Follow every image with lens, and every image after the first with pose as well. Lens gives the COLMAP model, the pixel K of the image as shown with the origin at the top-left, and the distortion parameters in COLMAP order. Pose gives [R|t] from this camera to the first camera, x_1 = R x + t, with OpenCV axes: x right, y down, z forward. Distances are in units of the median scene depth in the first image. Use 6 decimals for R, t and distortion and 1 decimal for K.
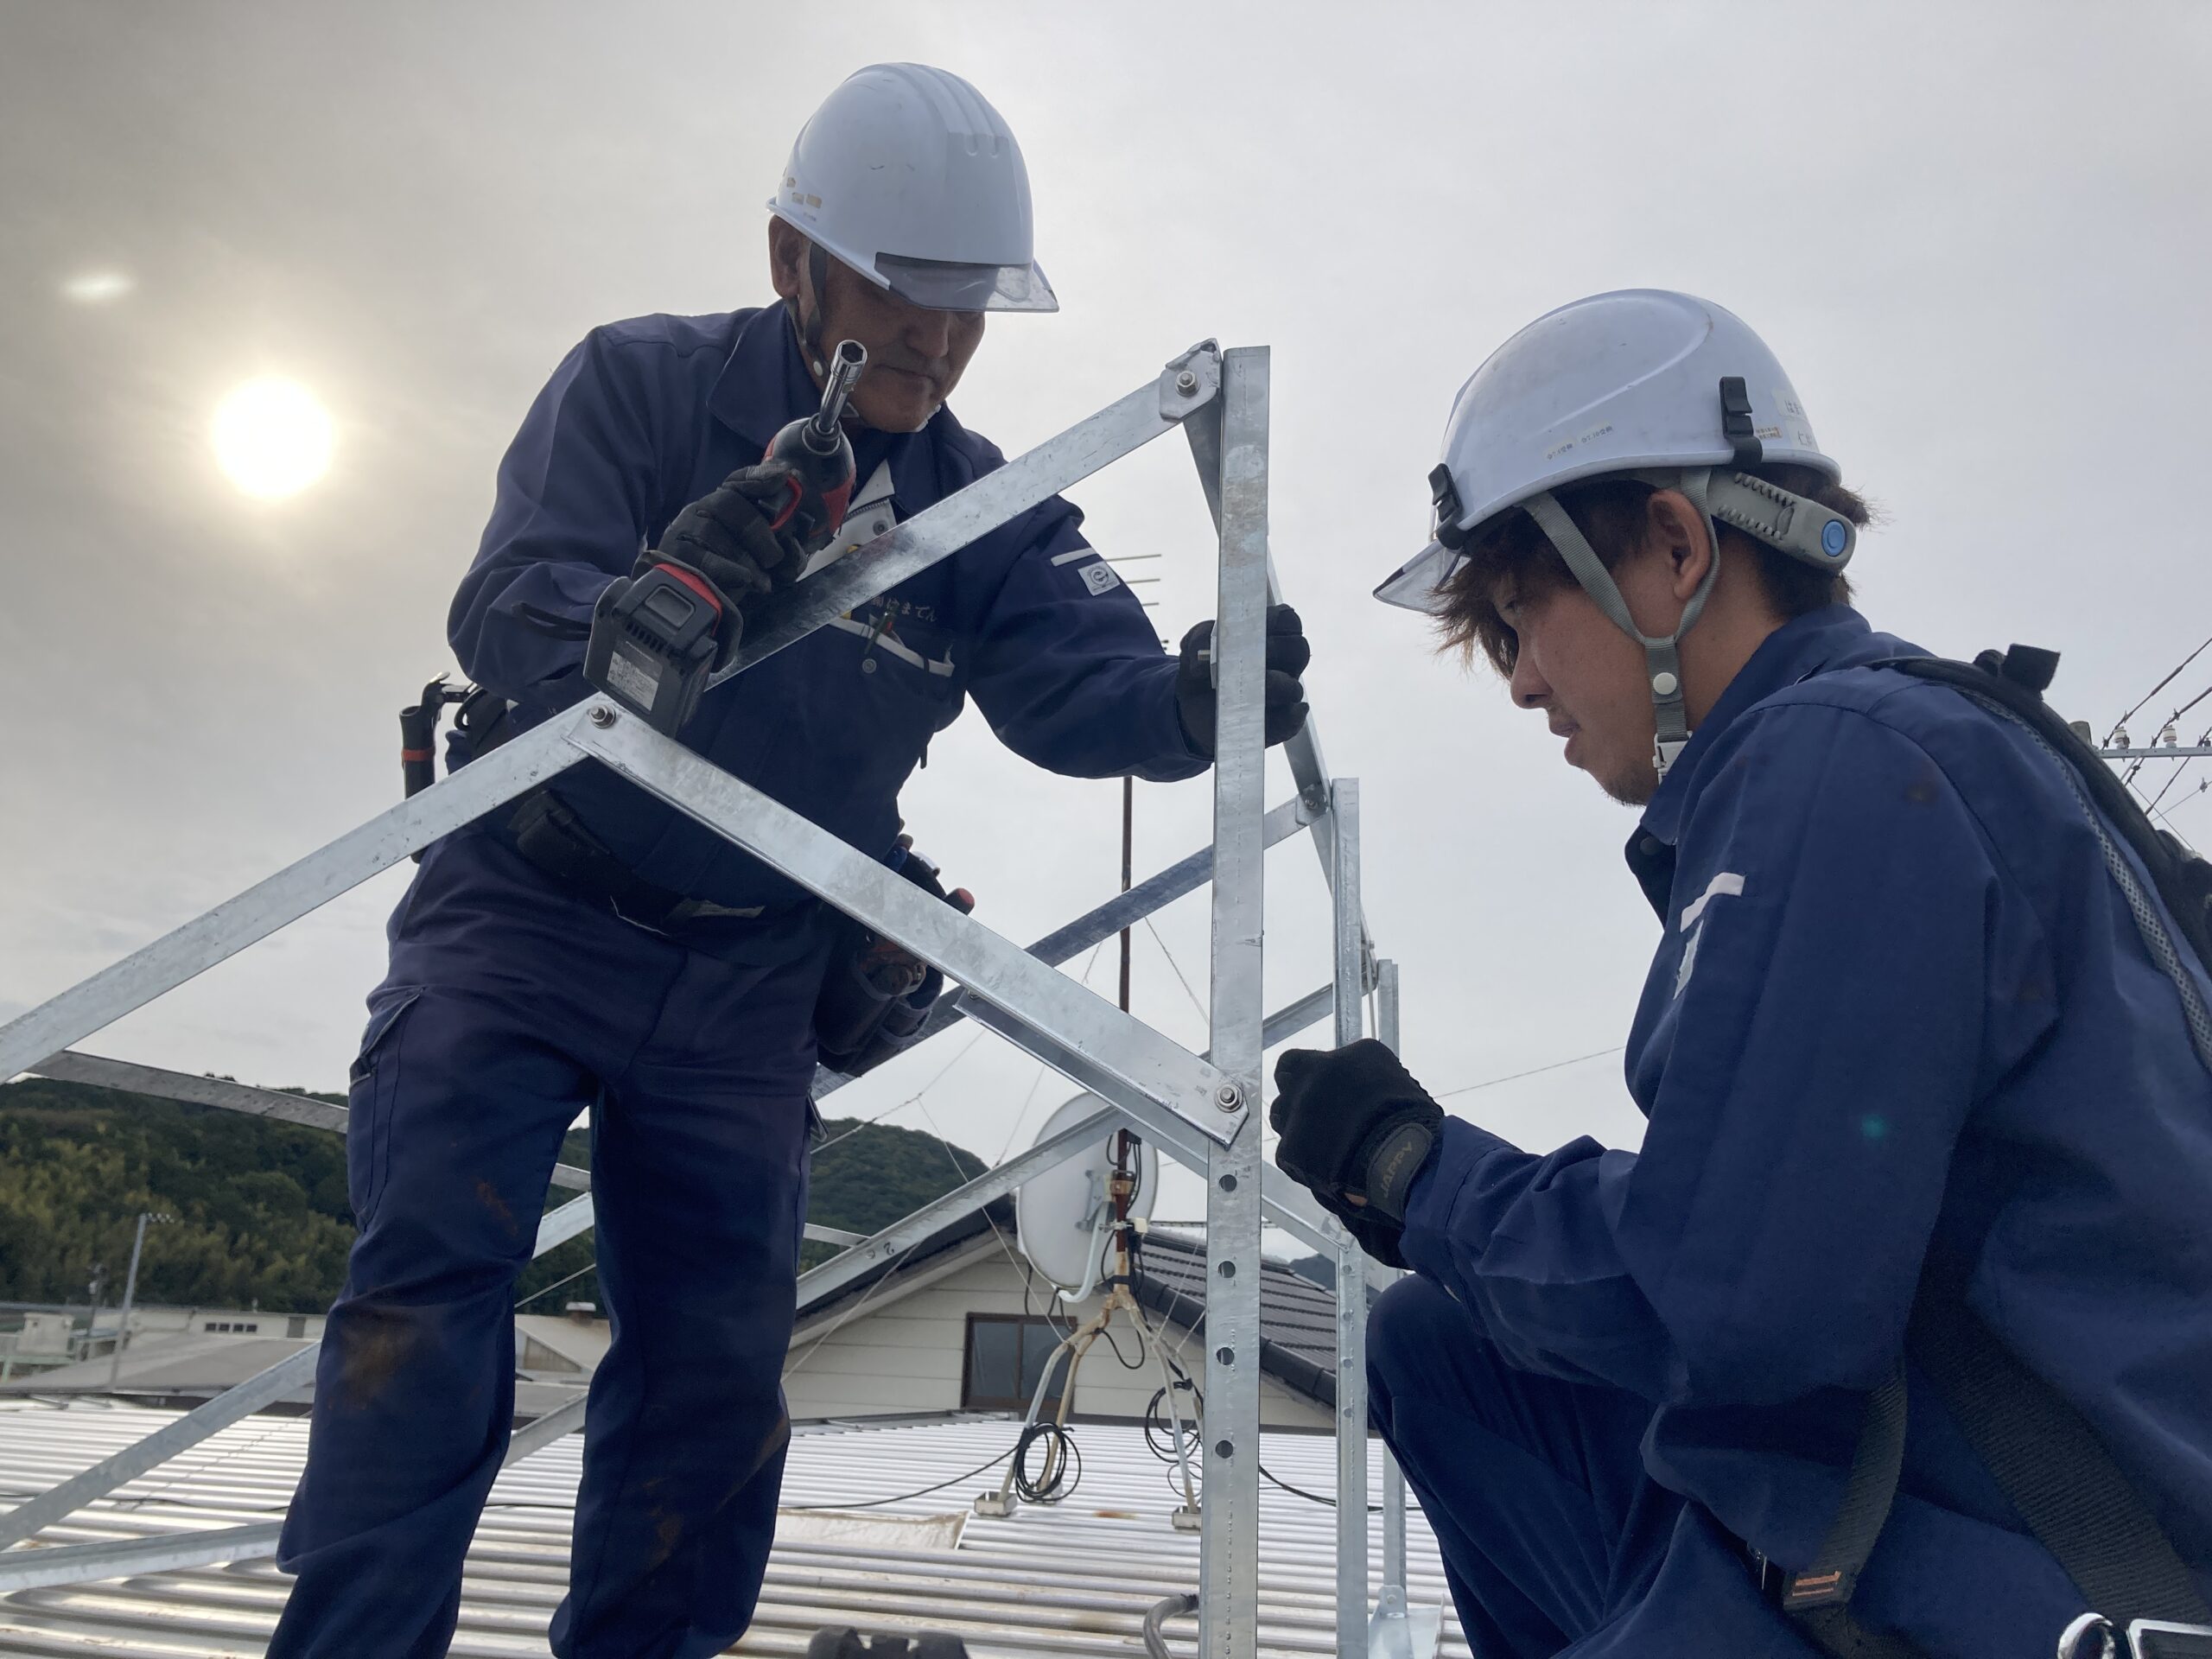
lens RADIAL K [[1770.0, 0, 1091.4], [0, 1770.0, 777.1], [0, 0, 1]] dist [0.027496, -0.022213]
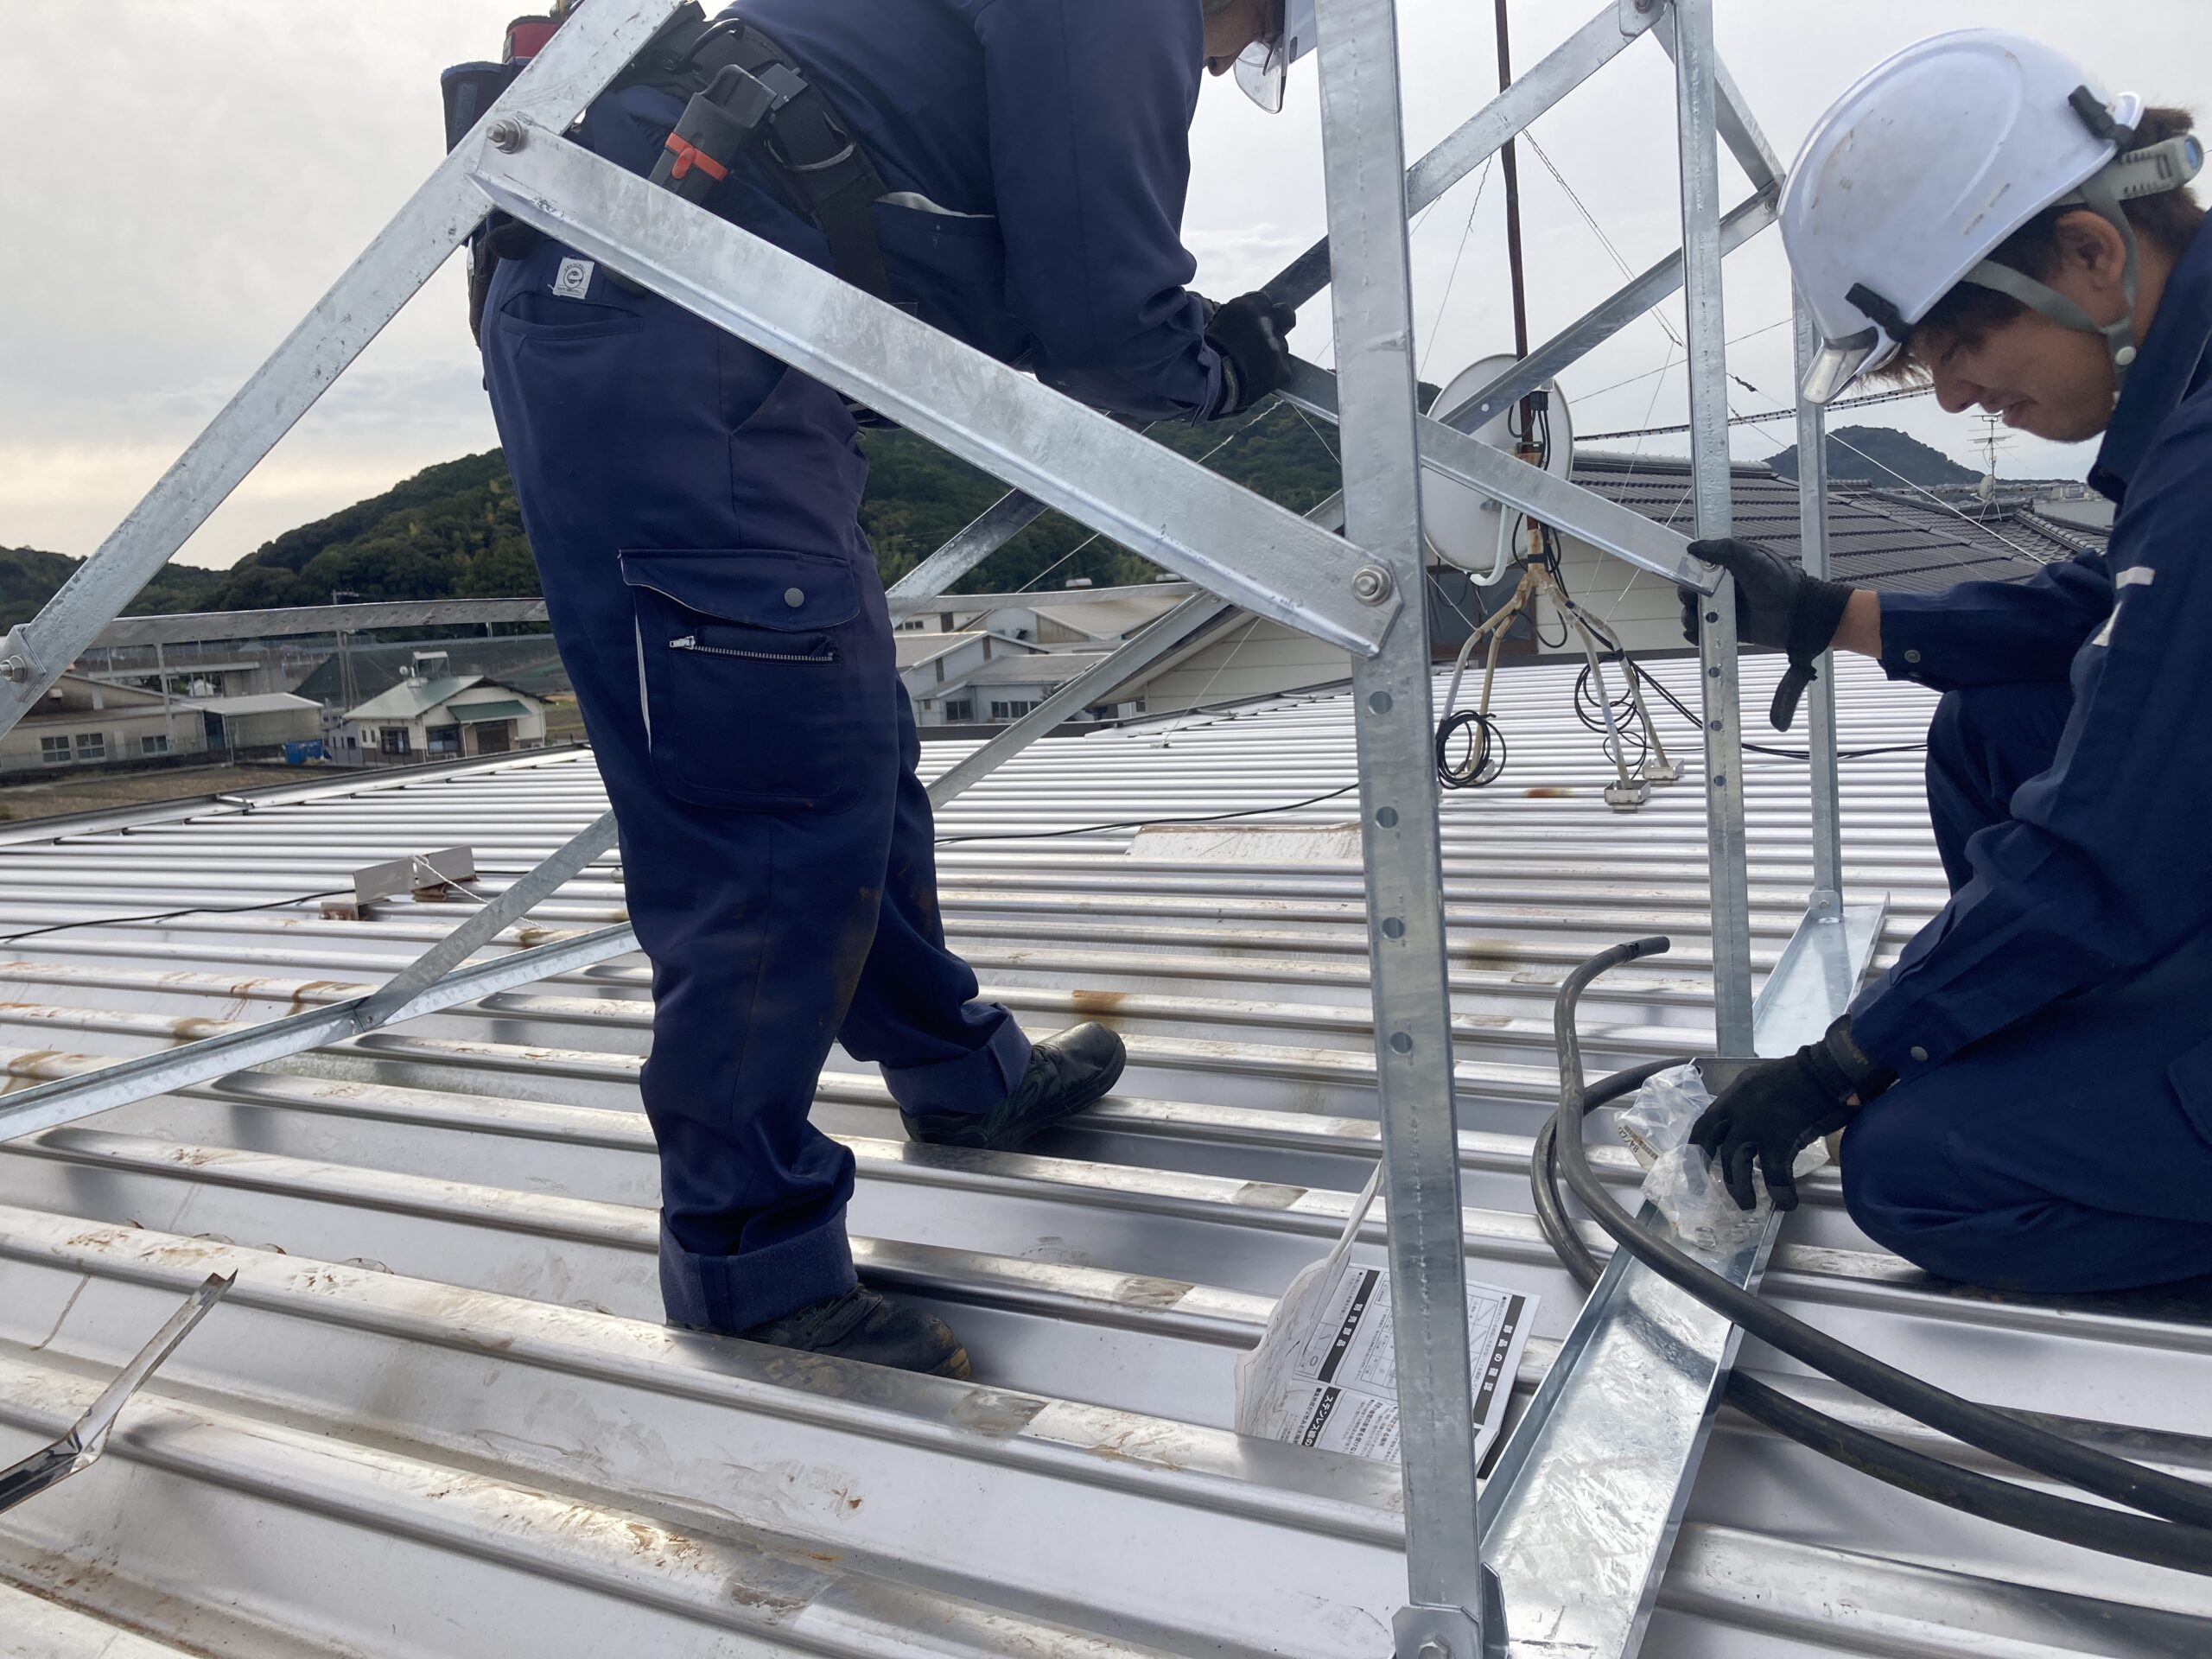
lens RADIAL K [[1770.0, 0, 1116.6], [0, 1770.0, 776.7], [0, 0, 1]] dist [0.027496, -0.022213]
pose [[0.960971, -0.085216, -0.263199, 0.104234], [0.185311, 0.904678, 0.383689, -0.022893], [0.205414, -0.417487, 0.885161, 0.224115]]
